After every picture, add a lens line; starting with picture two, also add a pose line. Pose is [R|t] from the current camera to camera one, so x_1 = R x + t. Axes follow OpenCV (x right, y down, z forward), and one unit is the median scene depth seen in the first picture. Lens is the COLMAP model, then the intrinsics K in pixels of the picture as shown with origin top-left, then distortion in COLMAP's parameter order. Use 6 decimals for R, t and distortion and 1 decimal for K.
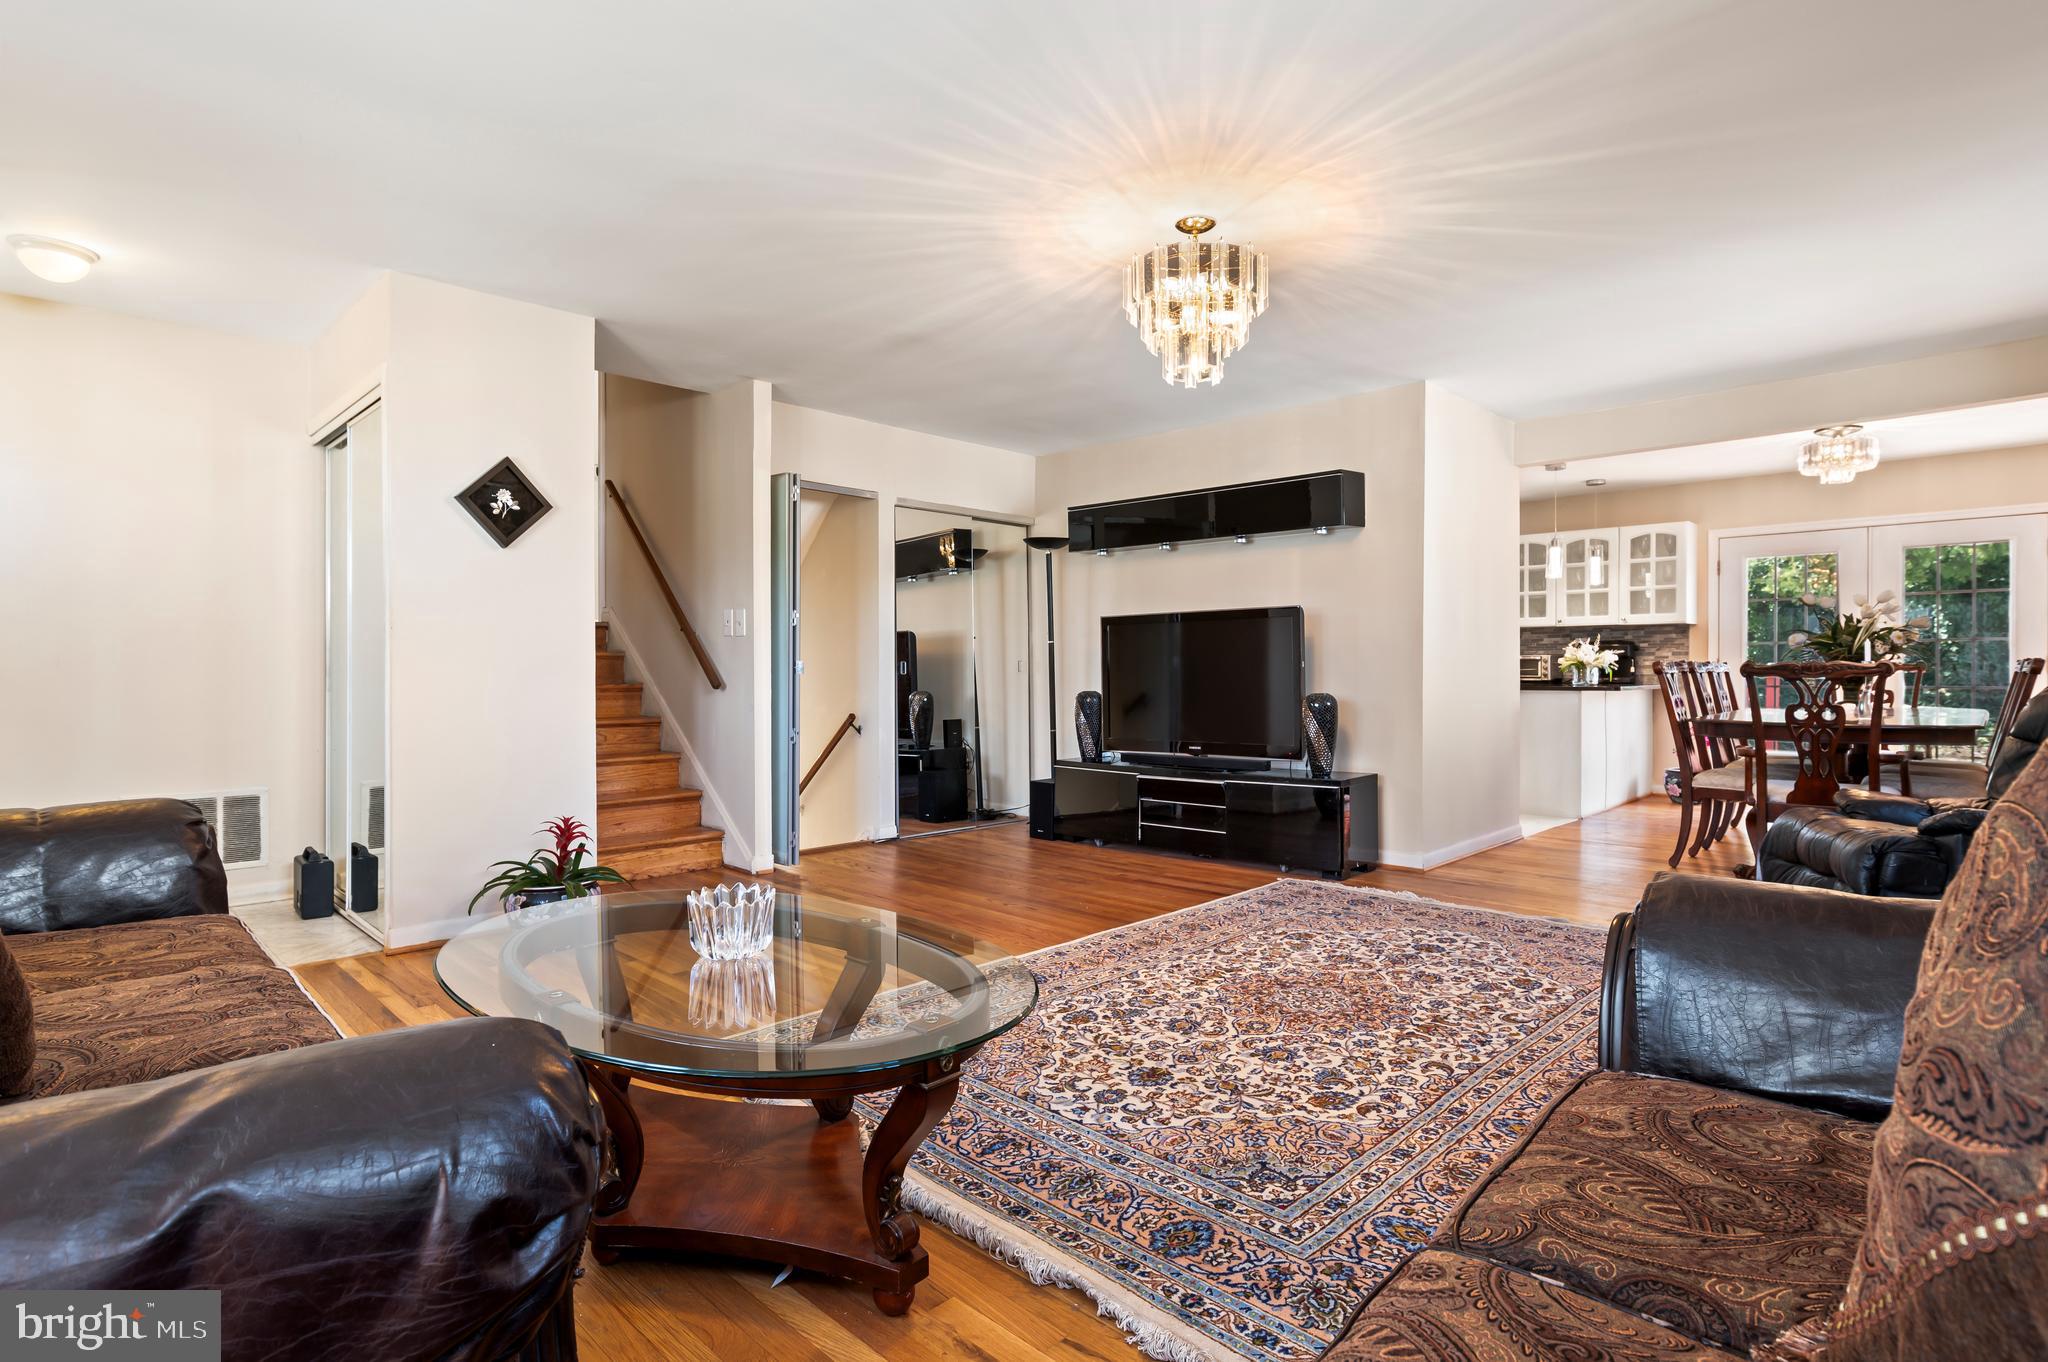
lens RADIAL K [[1025.2, 0, 1024.0], [0, 1025.2, 681.0], [0, 0, 1]] dist [-0.012884, 0.000367]
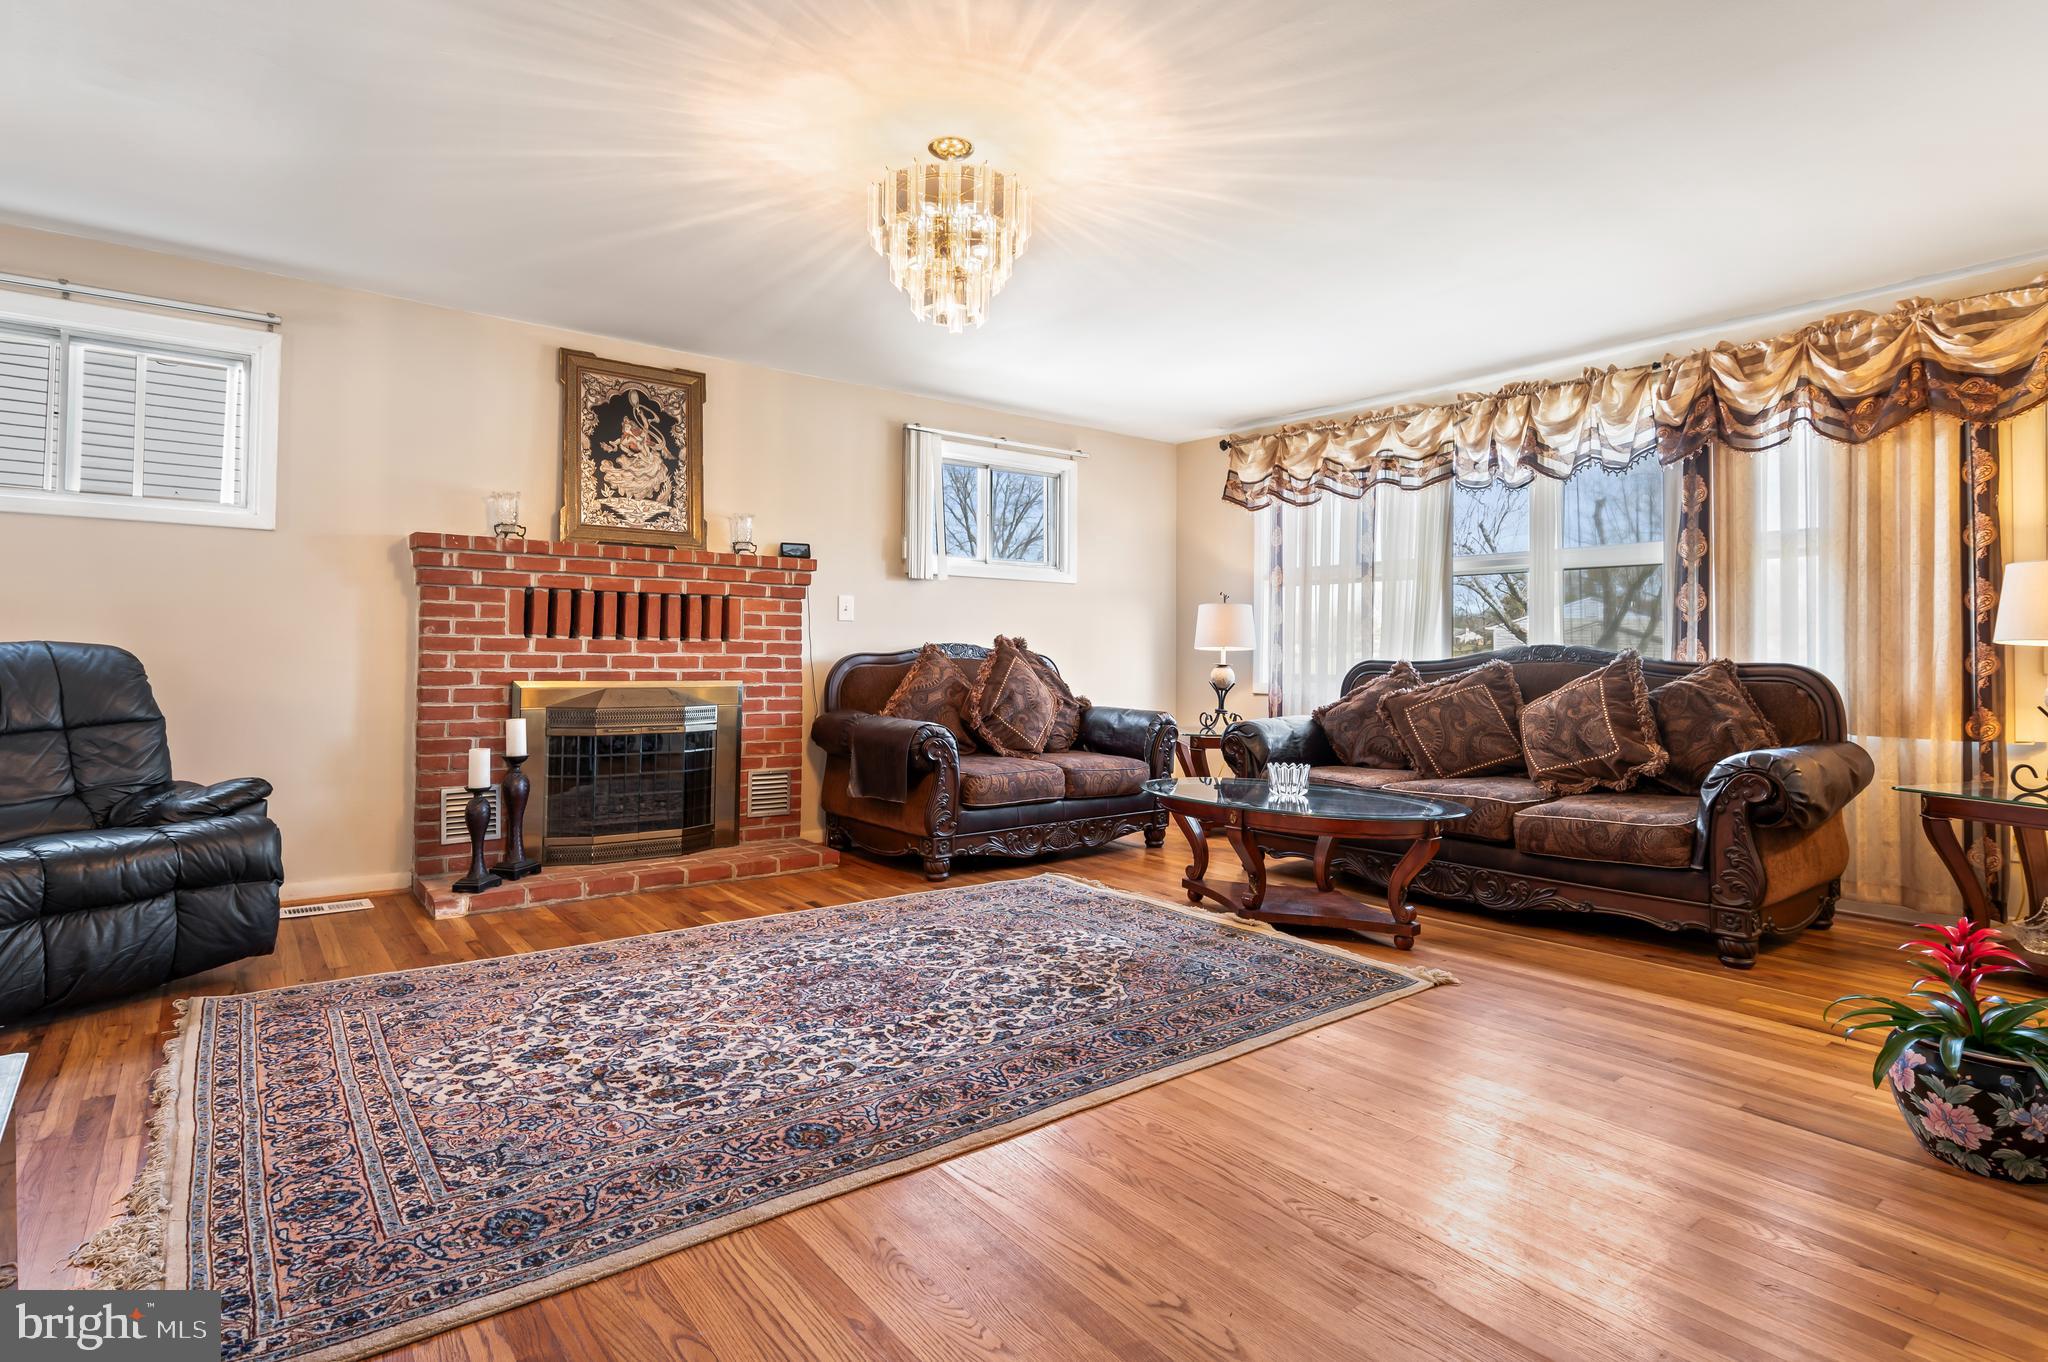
lens RADIAL K [[1042.9, 0, 998.6], [0, 1042.9, 644.8], [0, 0, 1]] dist [-0.016948, 0.000112]
pose [[-0.989373, -0.006118, 0.145273, -0.006702], [-0.006489, 0.999977, -0.002082, -0.016943], [-0.145257, -0.003003, -0.989389, 1.936151]]
